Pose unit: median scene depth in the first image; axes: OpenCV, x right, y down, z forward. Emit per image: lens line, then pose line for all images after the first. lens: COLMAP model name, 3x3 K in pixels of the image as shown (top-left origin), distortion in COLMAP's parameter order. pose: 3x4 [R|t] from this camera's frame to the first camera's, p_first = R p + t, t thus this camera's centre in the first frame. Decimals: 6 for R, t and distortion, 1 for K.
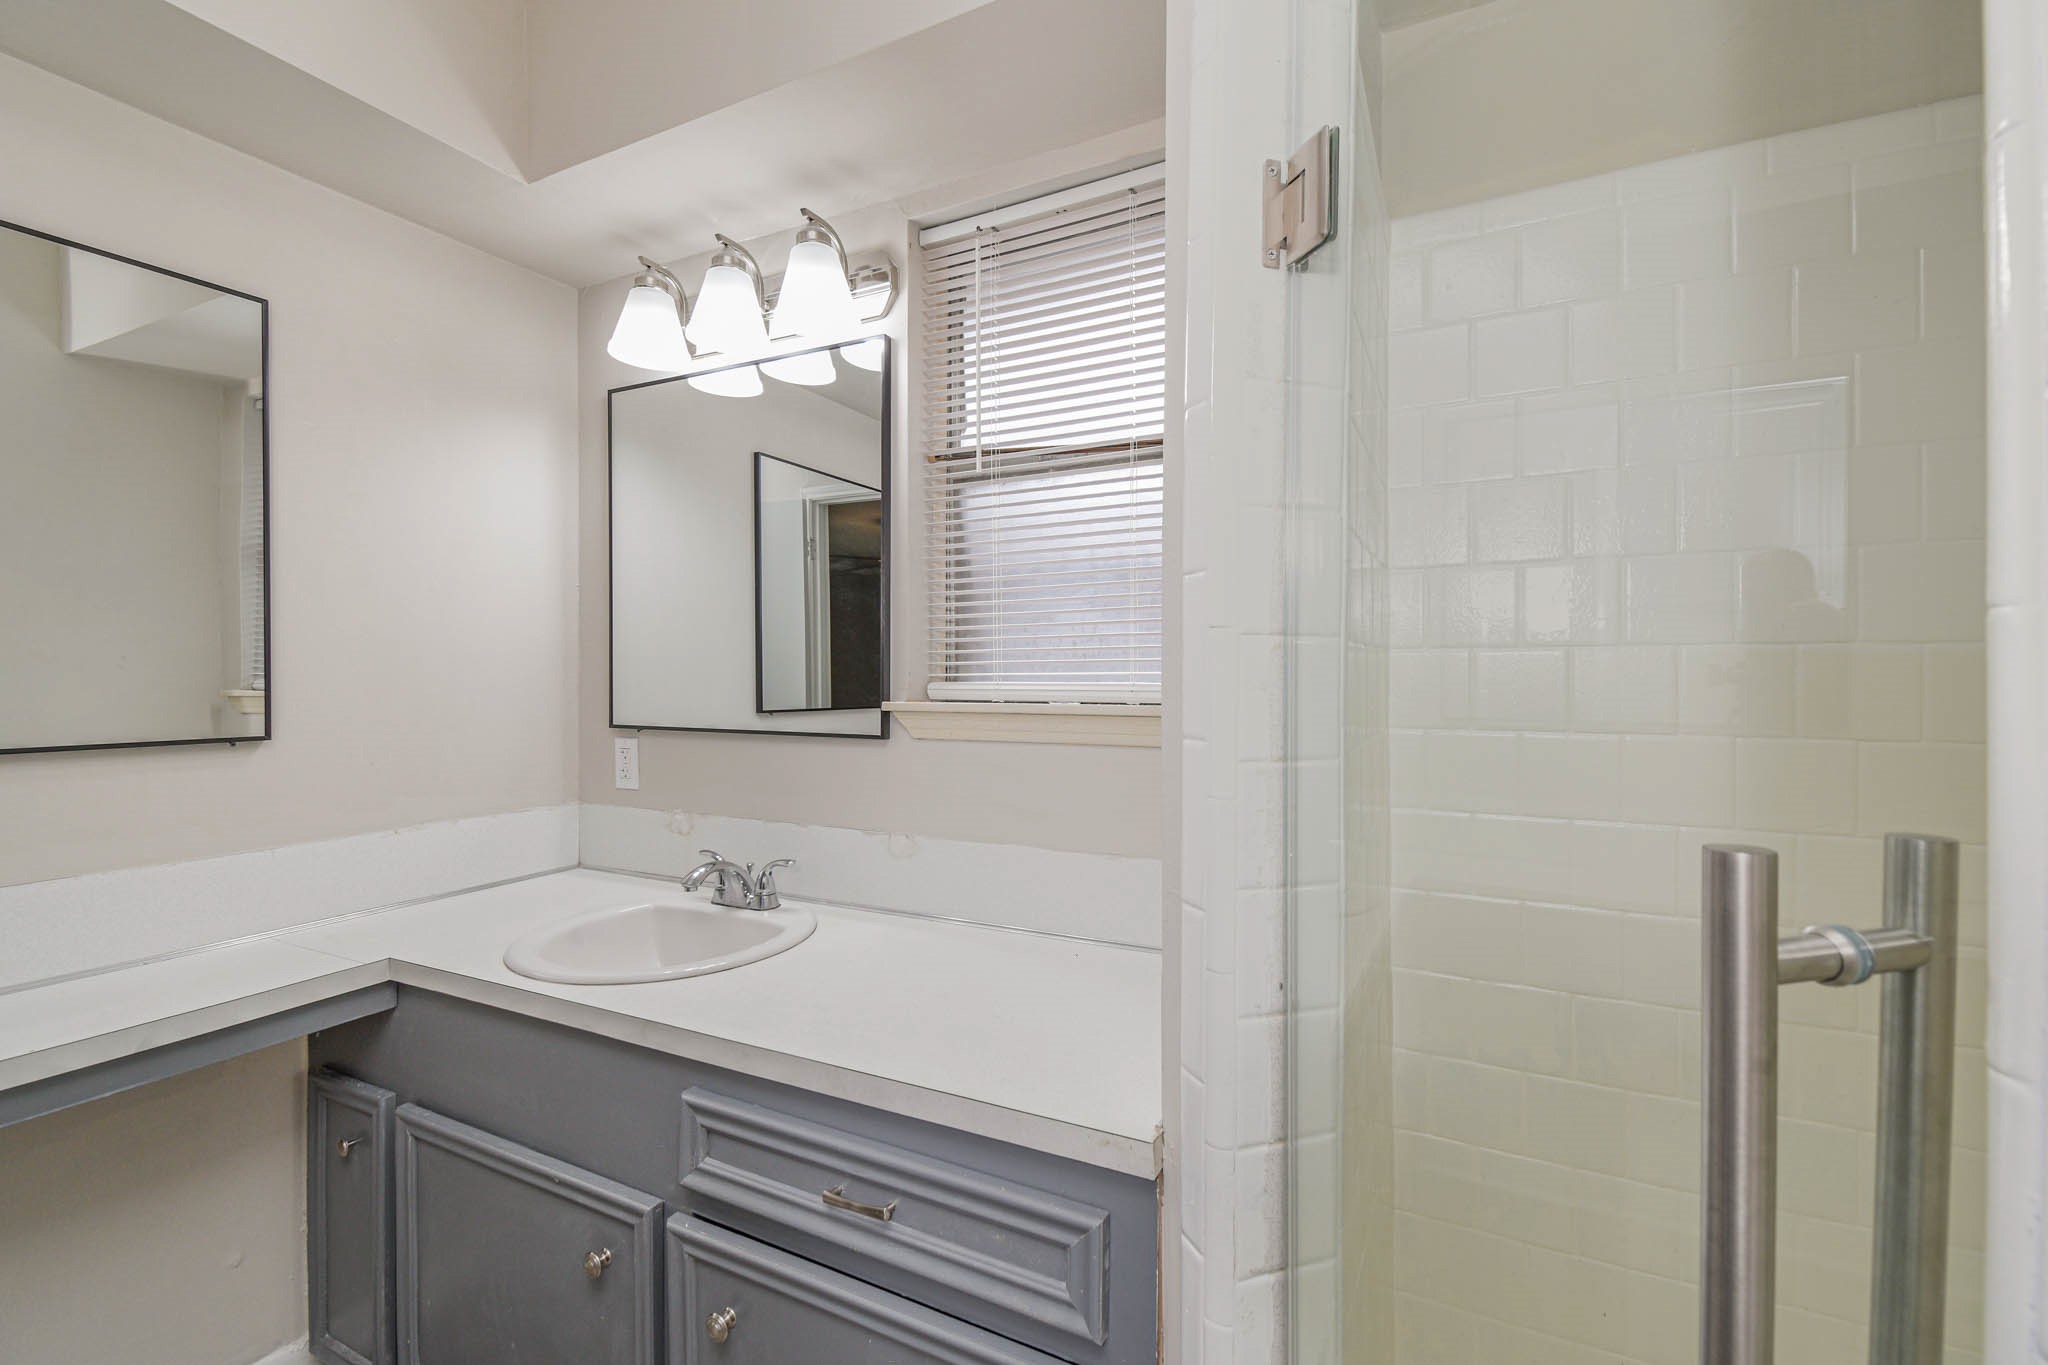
lens RADIAL K [[932.2, 0, 1003.7], [0, 932.2, 658.6], [0, 0, 1]] dist [0.053883, -0.036813]
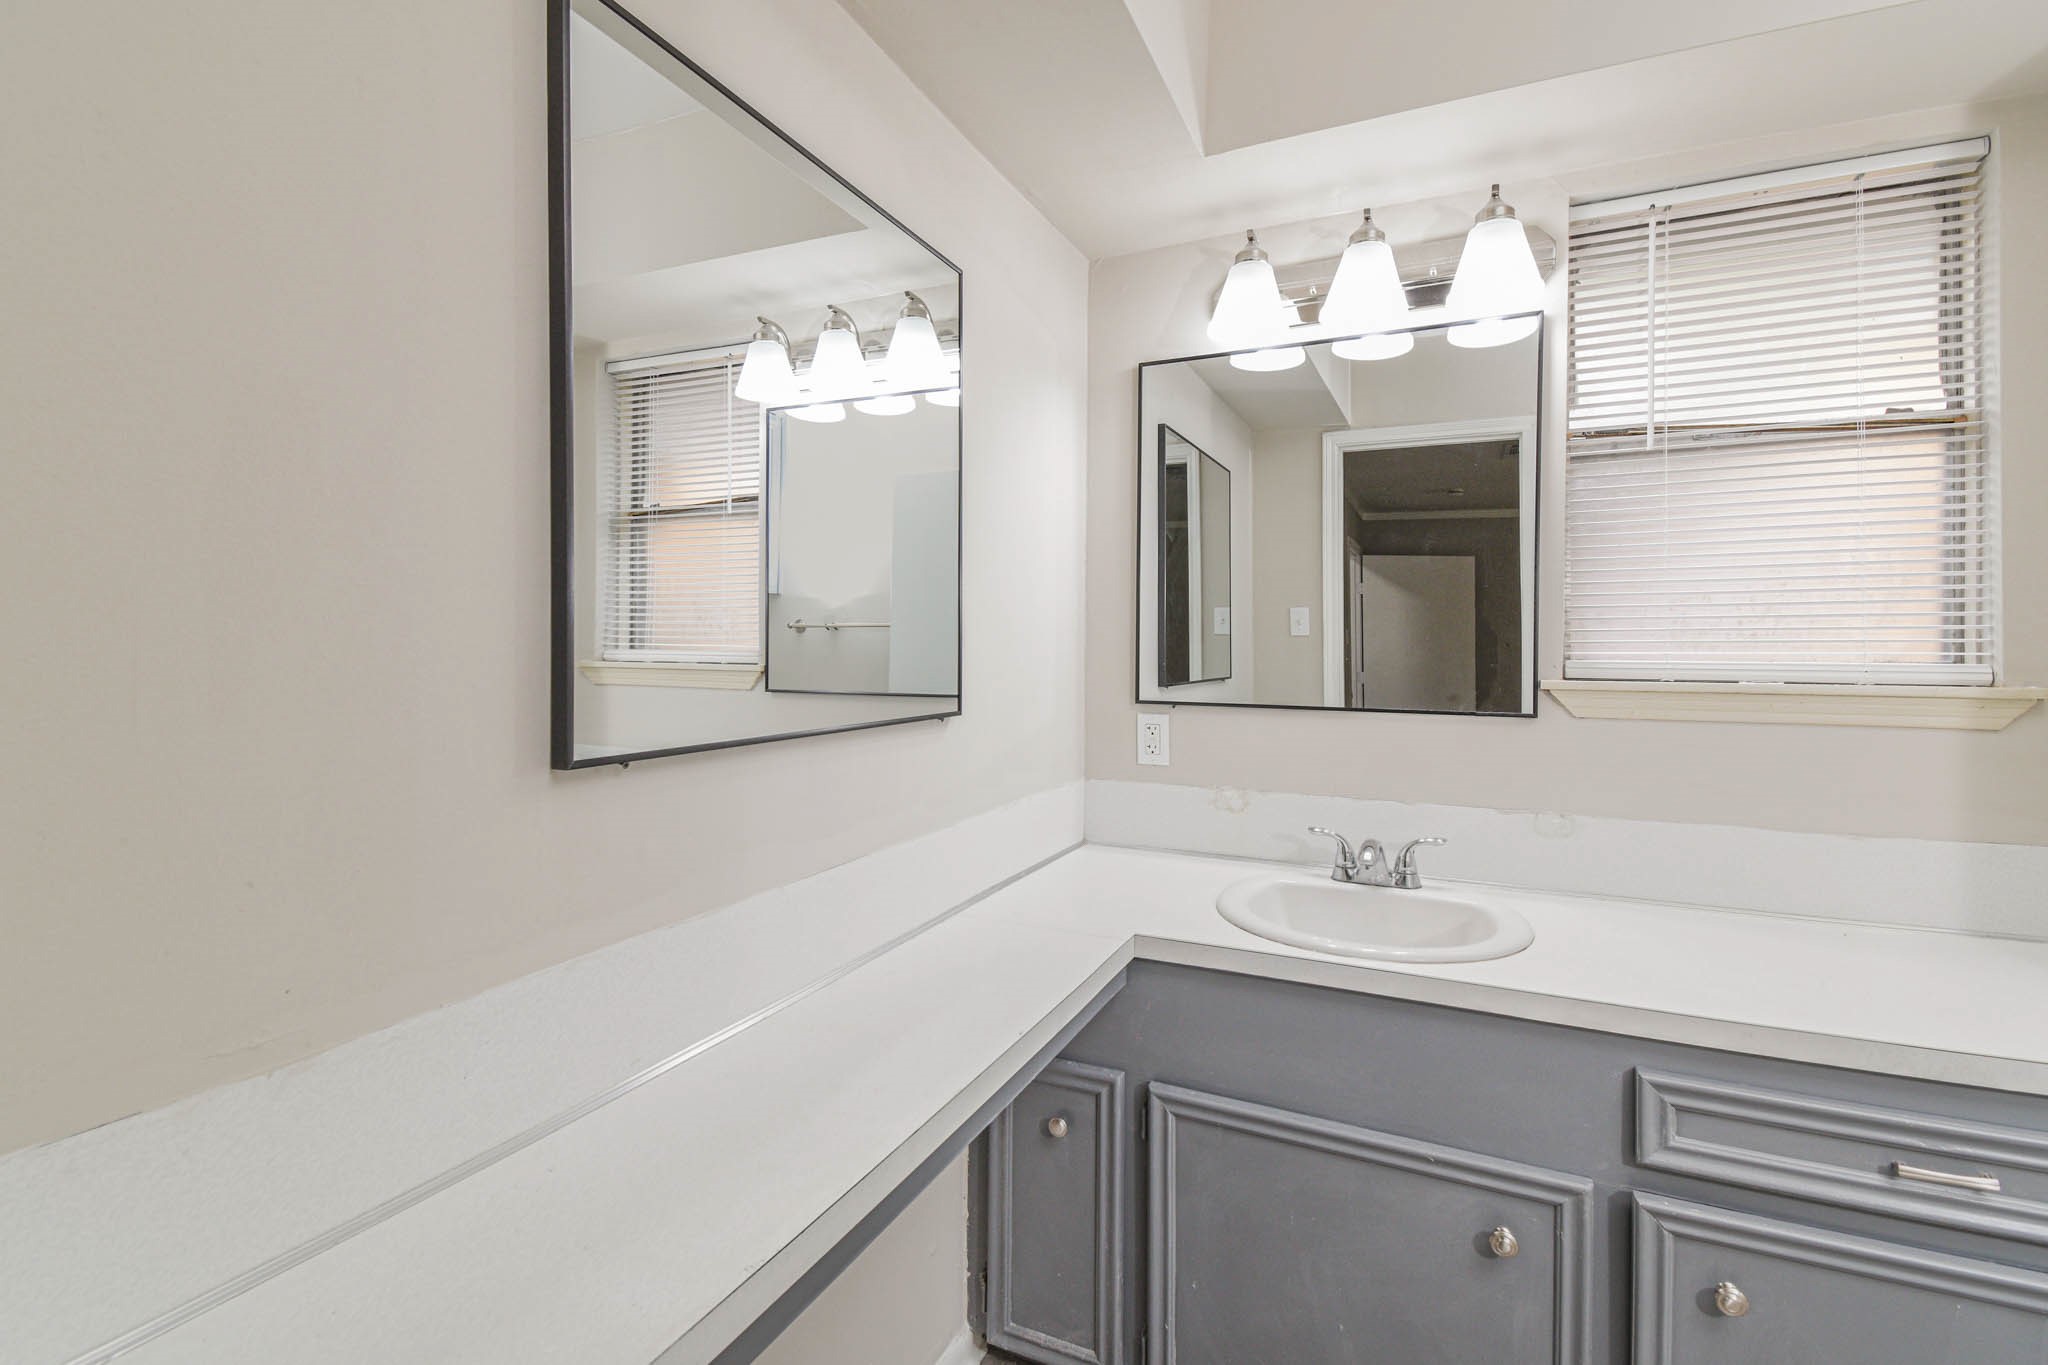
lens RADIAL K [[947.6, 0, 1019.1], [0, 947.6, 631.7], [0, 0, 1]] dist [0.028140, -0.018057]
pose [[0.999413, 0.006030, 0.033709, -0.730398], [-0.006028, 0.999982, -0.000186, -0.001327], [-0.033710, -0.000018, 0.999432, 0.006330]]
